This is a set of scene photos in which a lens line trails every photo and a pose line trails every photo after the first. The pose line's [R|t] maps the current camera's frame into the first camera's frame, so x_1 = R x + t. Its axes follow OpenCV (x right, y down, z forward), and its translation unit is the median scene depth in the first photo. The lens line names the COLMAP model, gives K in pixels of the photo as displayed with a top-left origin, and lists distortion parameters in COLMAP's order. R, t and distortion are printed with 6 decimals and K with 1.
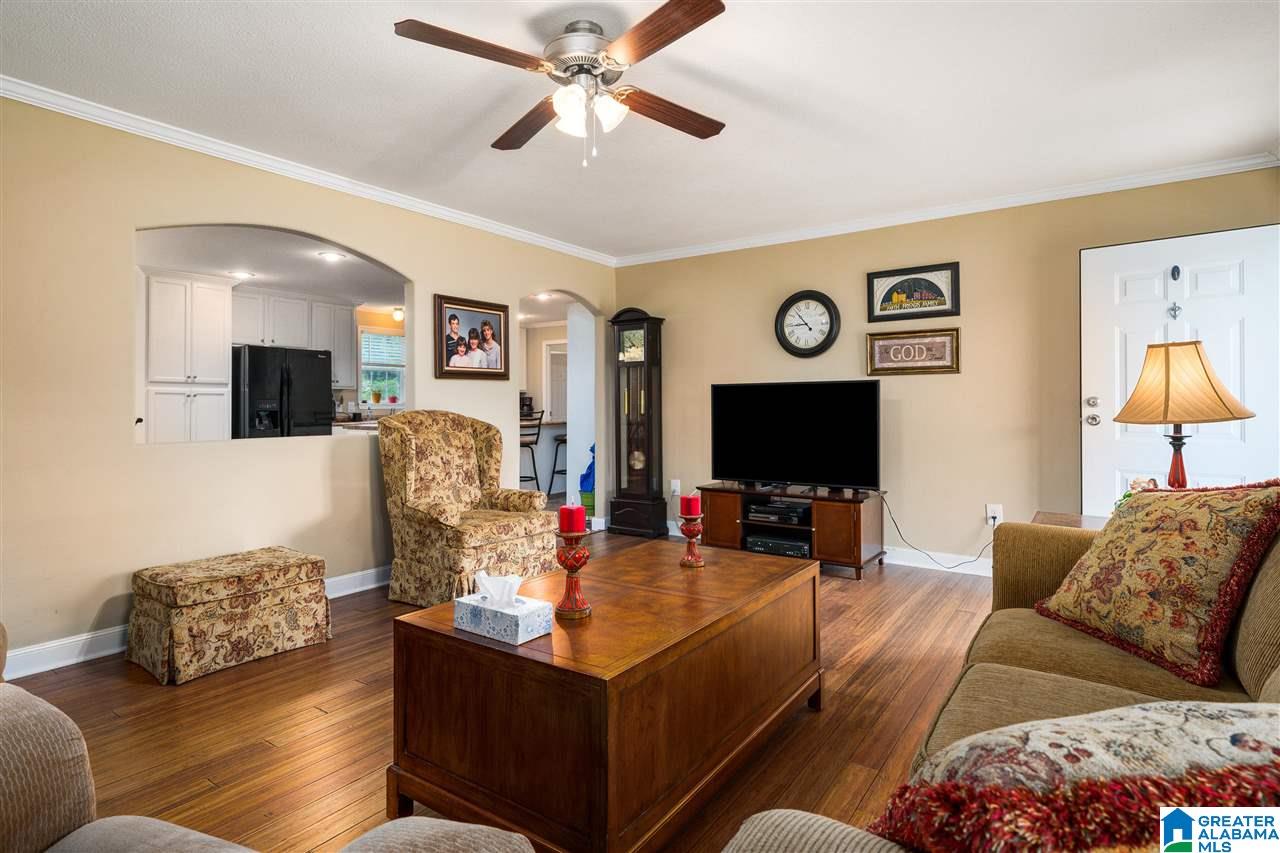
lens RADIAL K [[657.8, 0, 641.9], [0, 657.8, 413.1], [0, 0, 1]] dist [0.000996, -0.000066]
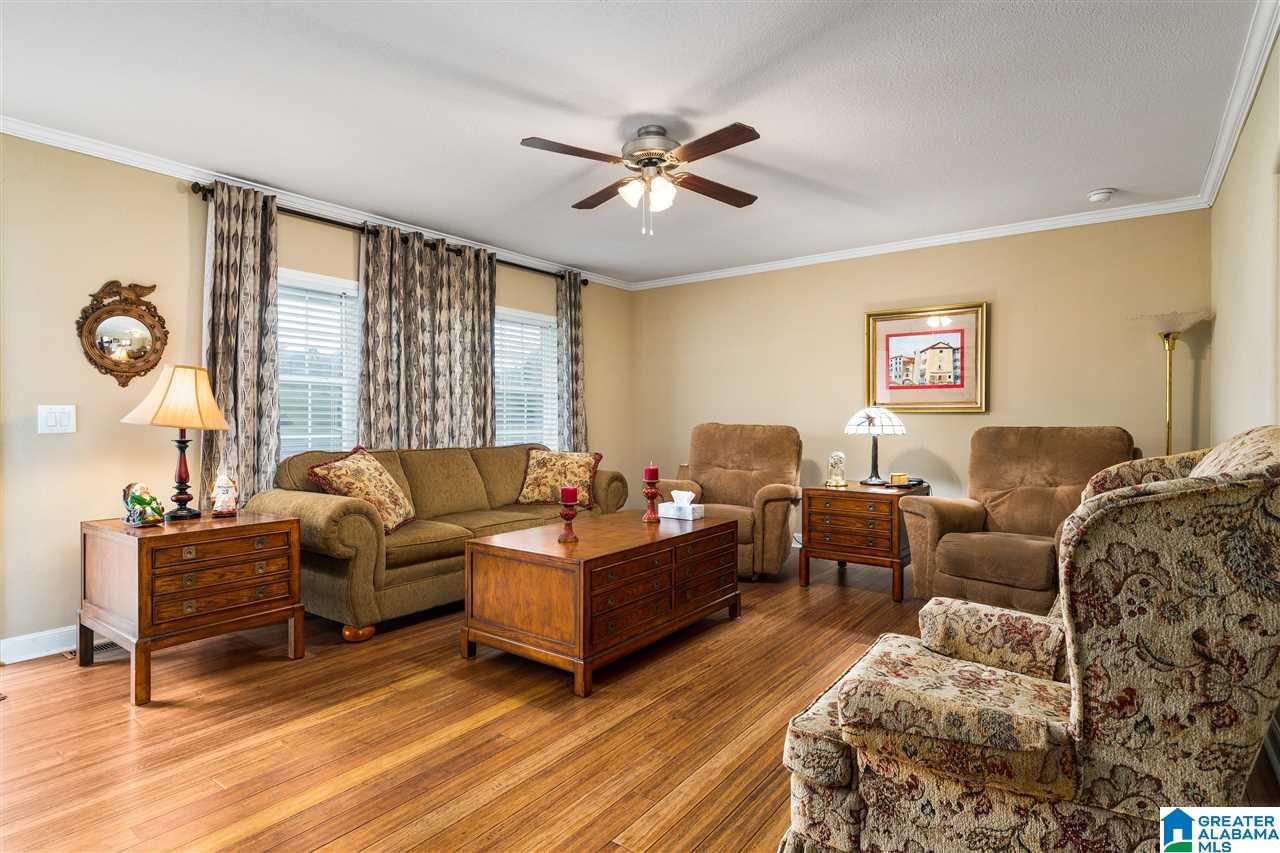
lens RADIAL K [[651.8, 0, 644.3], [0, 651.8, 425.7], [0, 0, 1]] dist [0.003370, 0.000243]
pose [[-0.999477, 0.000456, 0.032334, -0.059458], [0.001185, 0.999745, 0.022530, -0.011048], [-0.032315, 0.022557, -0.999223, 1.203133]]
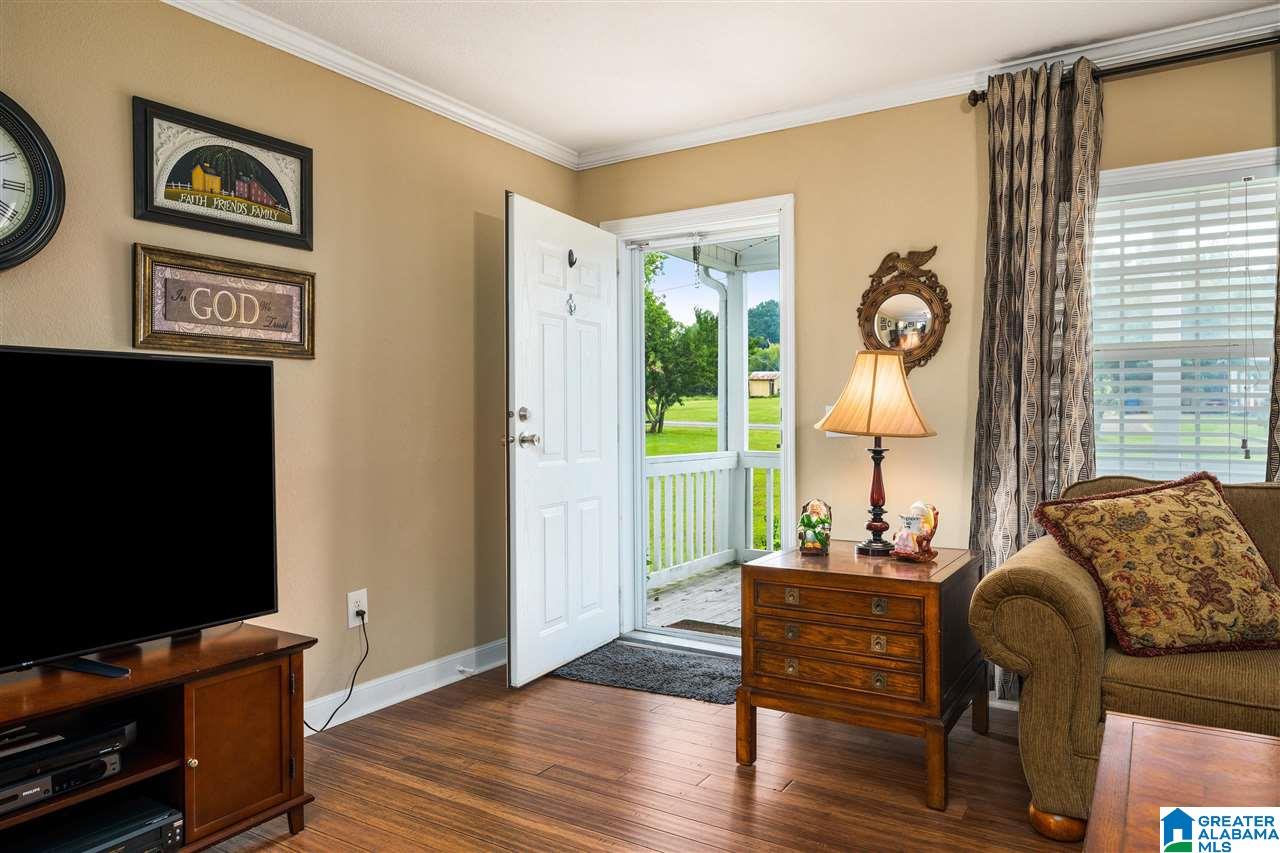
lens RADIAL K [[852.0, 0, 640.5], [0, 852.0, 420.9], [0, 0, 1]] dist [0.003940, 0.001323]
pose [[-0.048329, -0.000722, 0.998831, -0.215007], [0.015772, 0.999875, 0.001486, -0.007569], [-0.998707, 0.015825, -0.048312, 0.760722]]
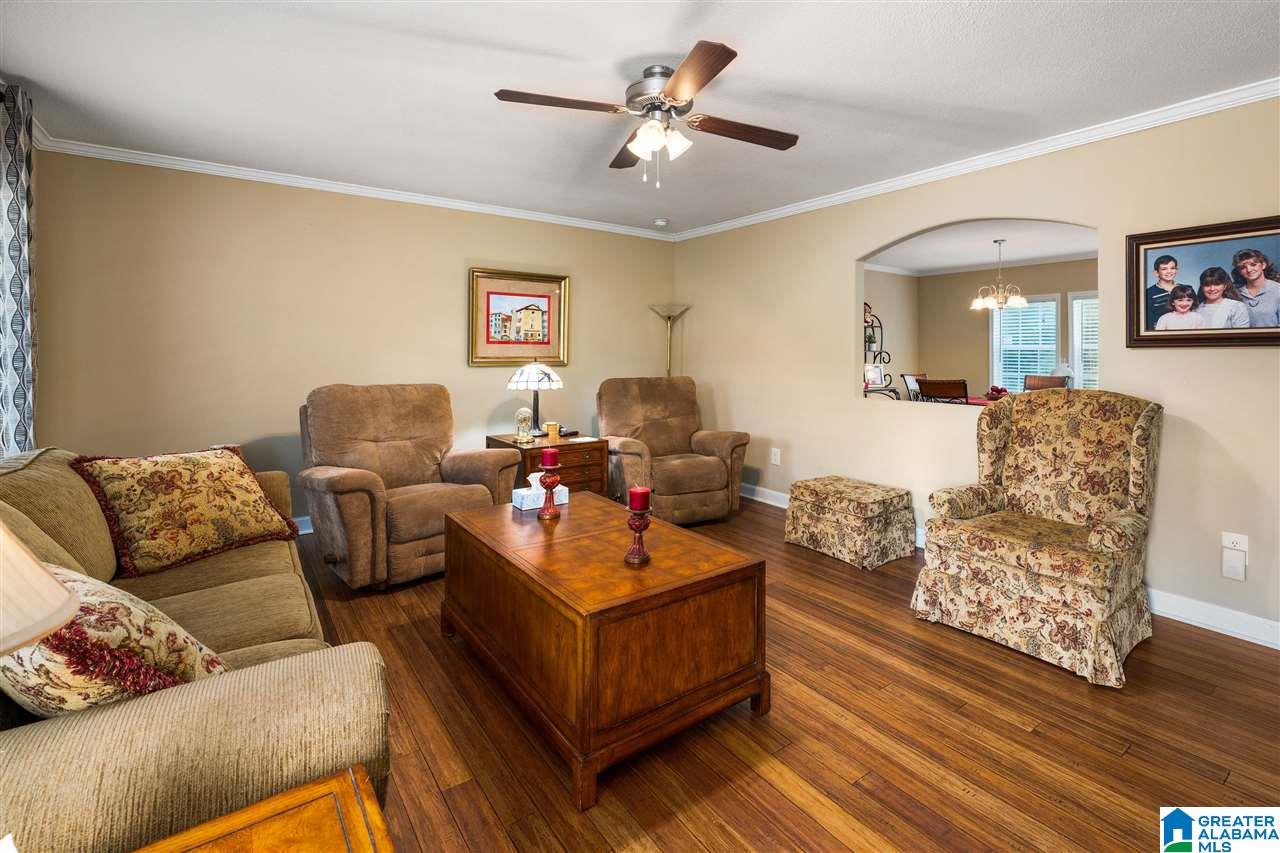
lens RADIAL K [[585.8, 0, 685.5], [0, 585.8, 350.8], [0, 0, 1]] dist [0.000247, -0.000197]
pose [[-0.302688, -0.004423, -0.953079, 0.470766], [-0.014903, 0.999889, 0.000093, -0.041285], [0.952973, 0.014232, -0.302720, 0.709286]]
